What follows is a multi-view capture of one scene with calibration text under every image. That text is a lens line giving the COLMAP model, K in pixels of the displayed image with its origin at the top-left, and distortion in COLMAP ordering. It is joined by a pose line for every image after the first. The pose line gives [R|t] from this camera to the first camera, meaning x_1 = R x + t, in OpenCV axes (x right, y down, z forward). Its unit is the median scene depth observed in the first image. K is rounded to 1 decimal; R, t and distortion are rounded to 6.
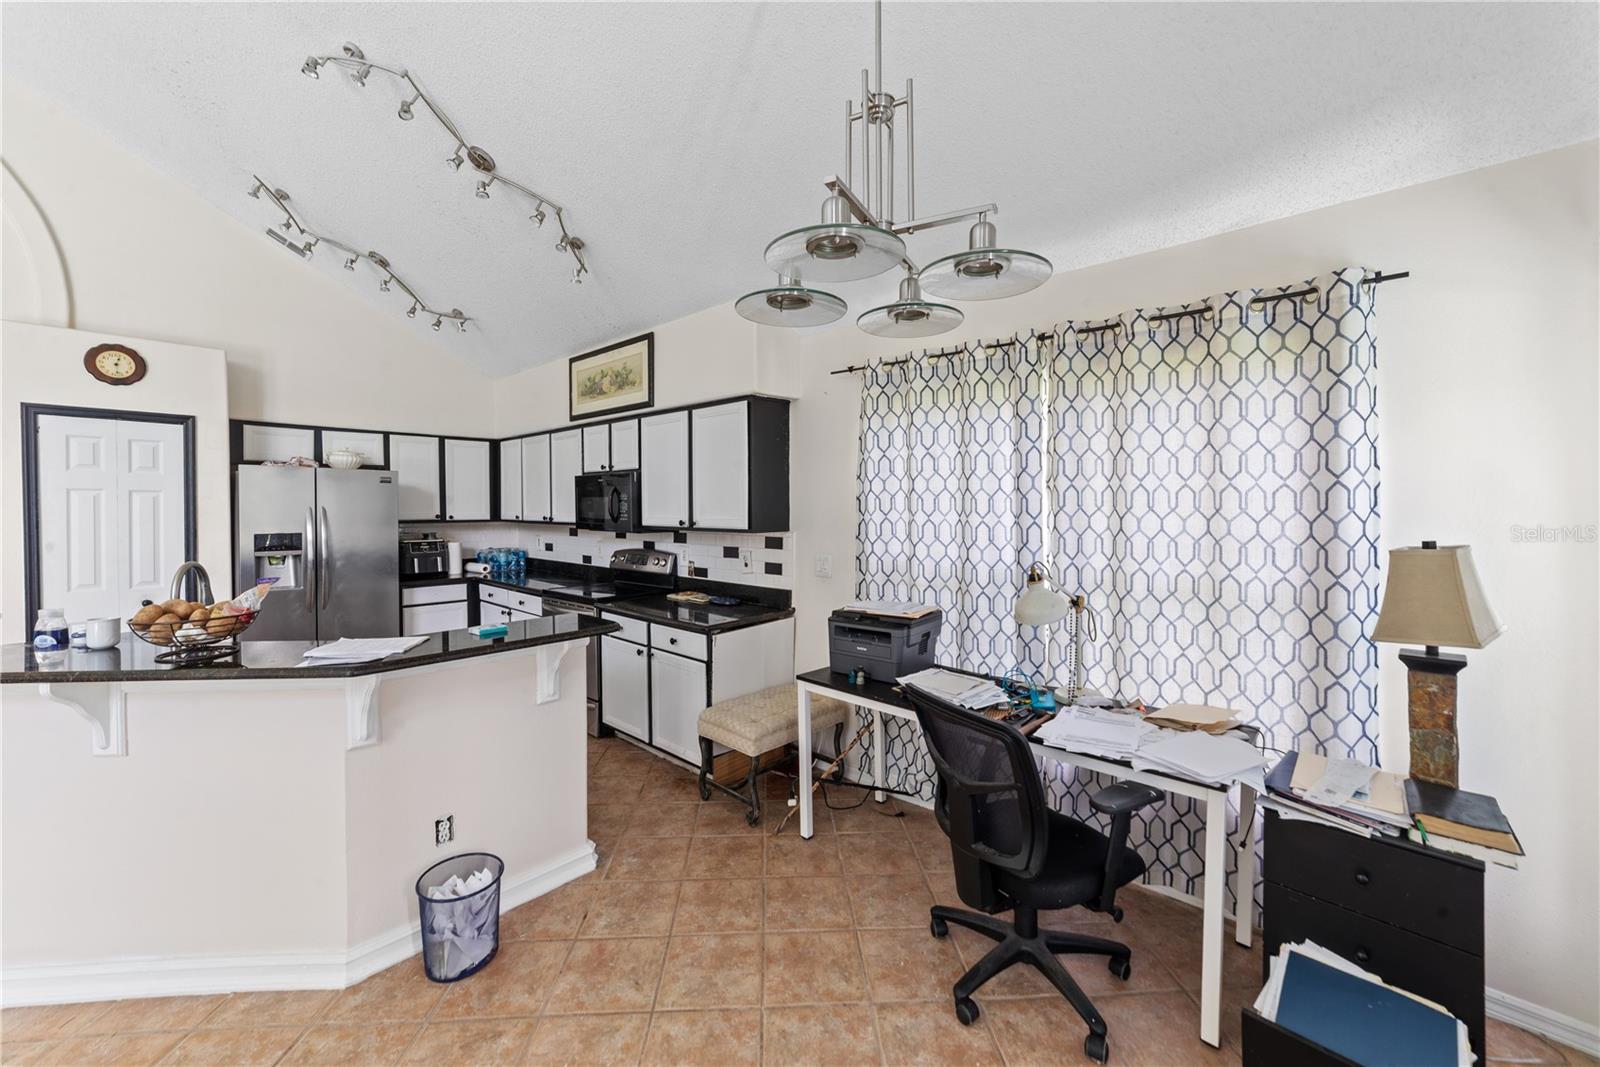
lens RADIAL K [[620.8, 0, 796.6], [0, 620.8, 515.6], [0, 0, 1]] dist [-0.020005, 0.007796]
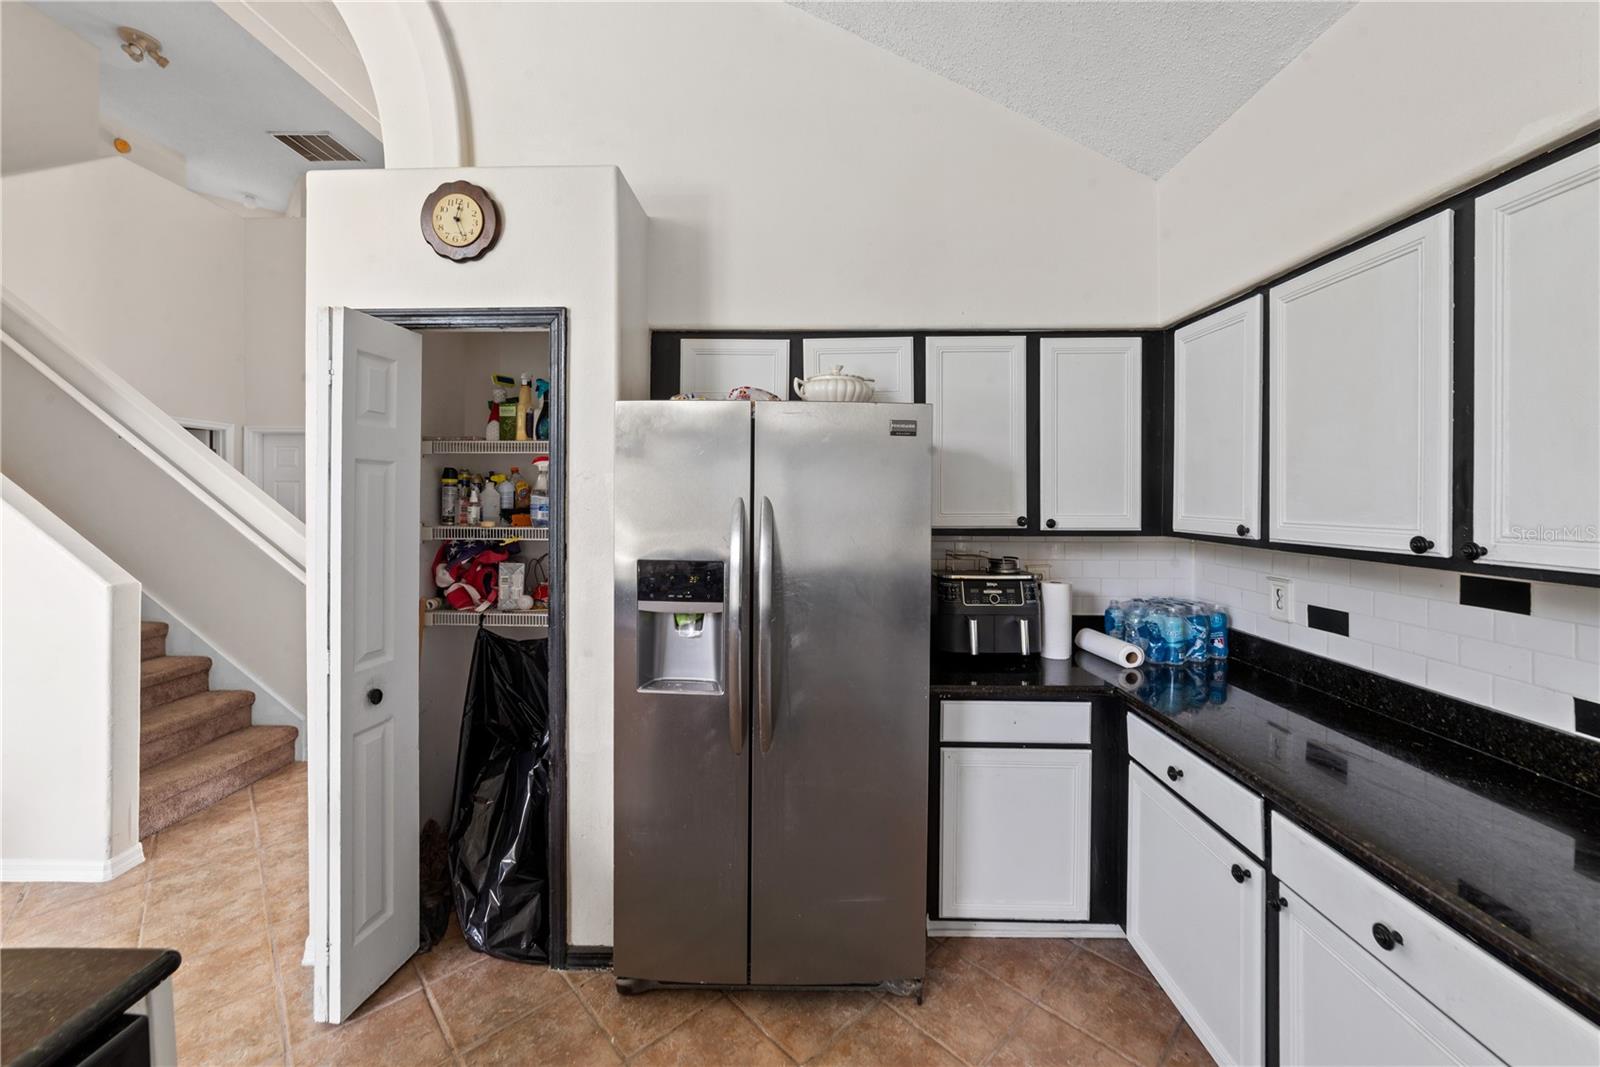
lens RADIAL K [[620.8, 0, 797.1], [0, 620.8, 499.9], [0, 0, 1]] dist [-0.020005, 0.007796]
pose [[0.661415, 0.007409, -0.749983, -0.495200], [-0.015664, 0.999870, -0.003937, -0.012271], [0.749856, 0.014352, 0.661445, 0.818379]]
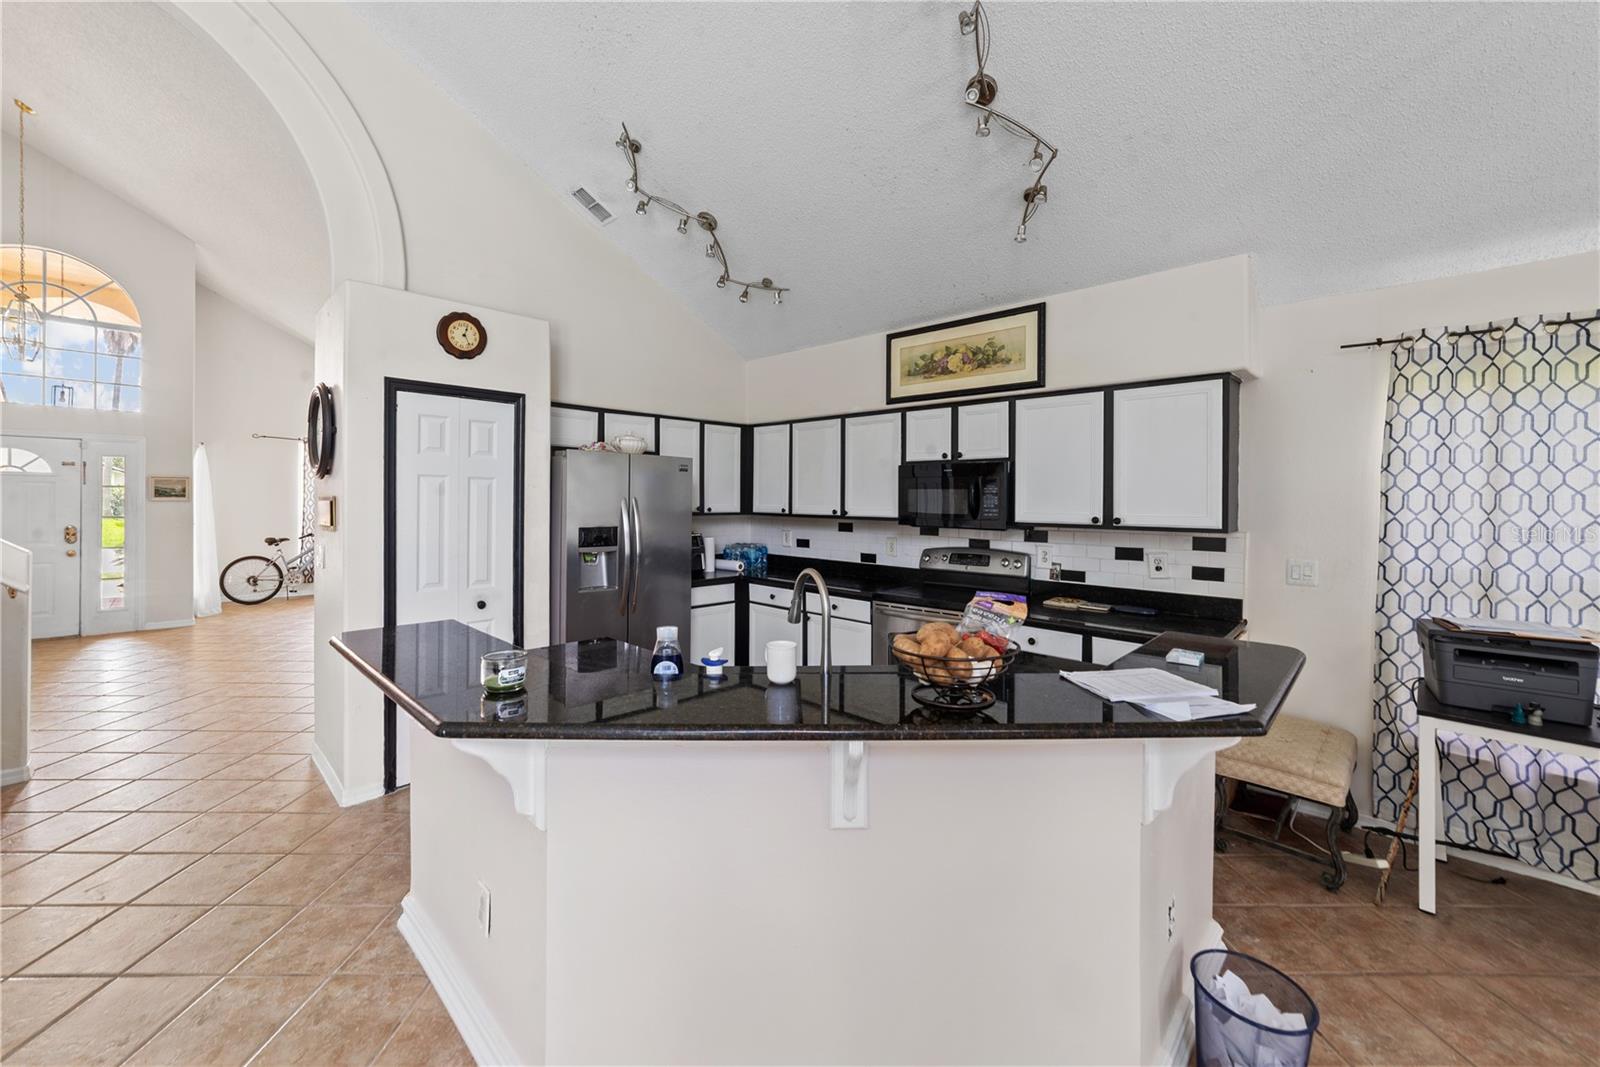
lens RADIAL K [[620.8, 0, 791.7], [0, 620.8, 504.0], [0, 0, 1]] dist [-0.020005, 0.007796]
pose [[0.999528, 0.009418, -0.029237, -0.567143], [-0.009614, 0.999932, -0.006561, -0.001099], [0.029173, 0.006839, 0.999551, 0.115536]]
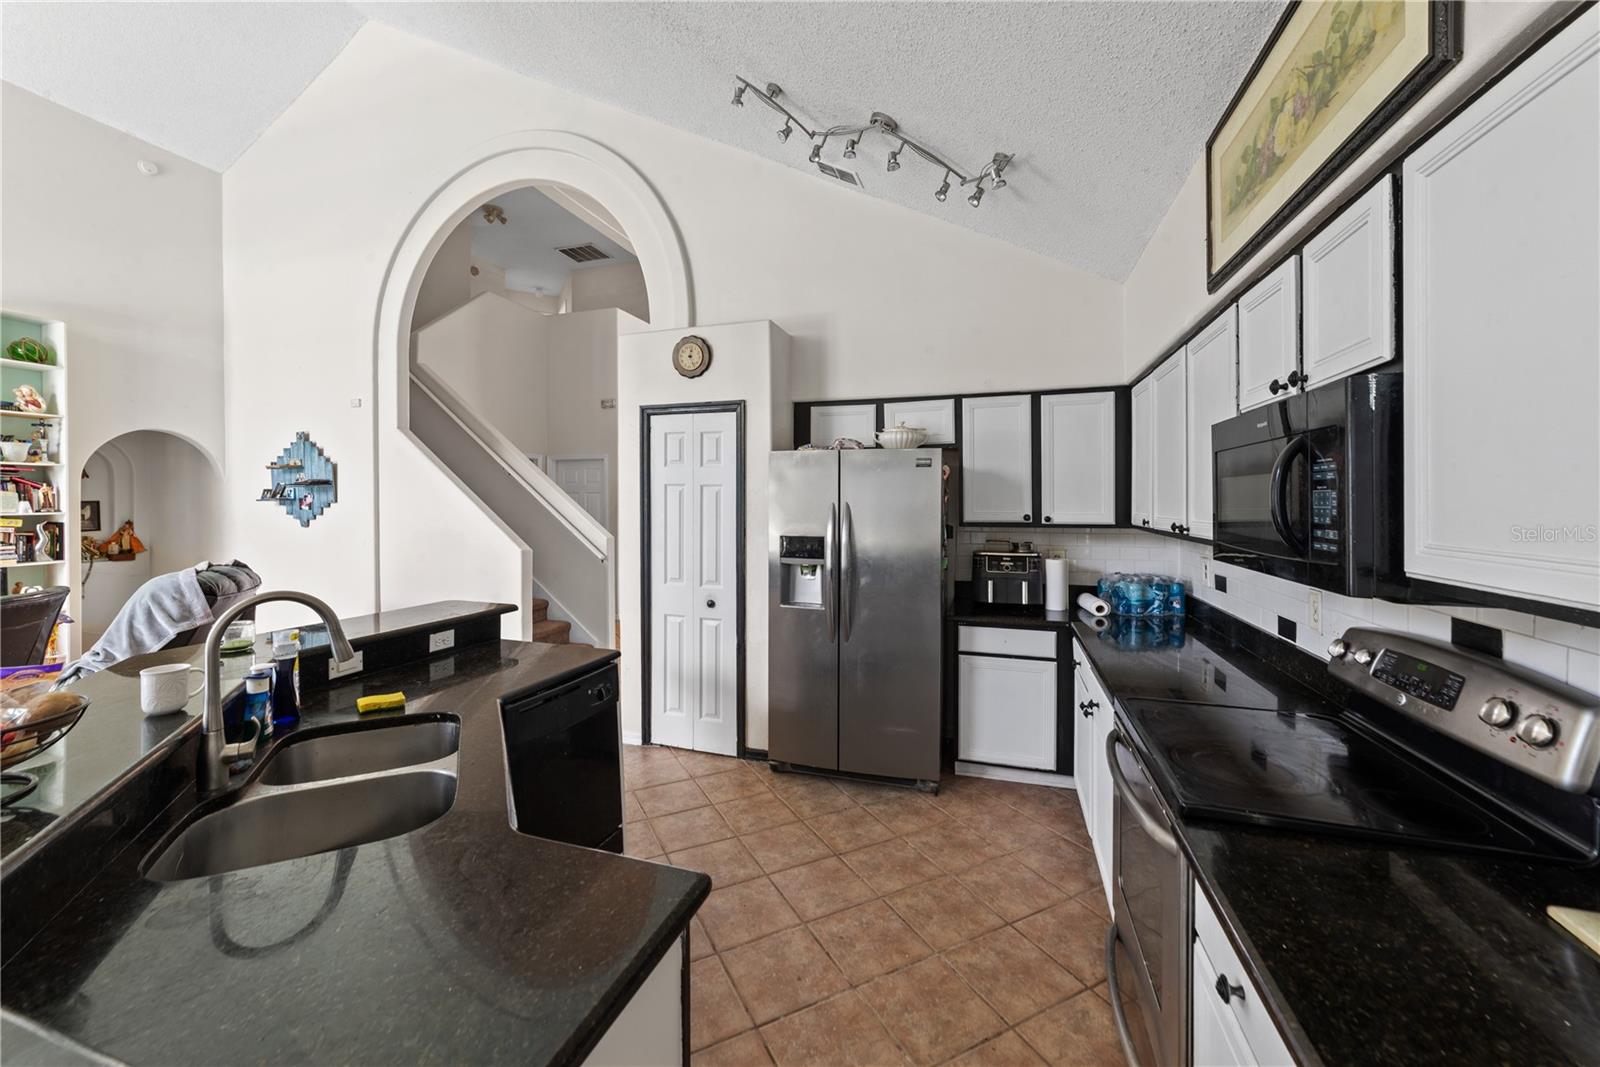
lens RADIAL K [[620.8, 0, 793.3], [0, 620.8, 507.8], [0, 0, 1]] dist [-0.020005, 0.007796]
pose [[0.411693, 0.009677, -0.911271, -0.127866], [-0.013744, 0.999896, 0.004409, -0.011037], [0.911219, 0.010709, 0.411783, 0.696214]]
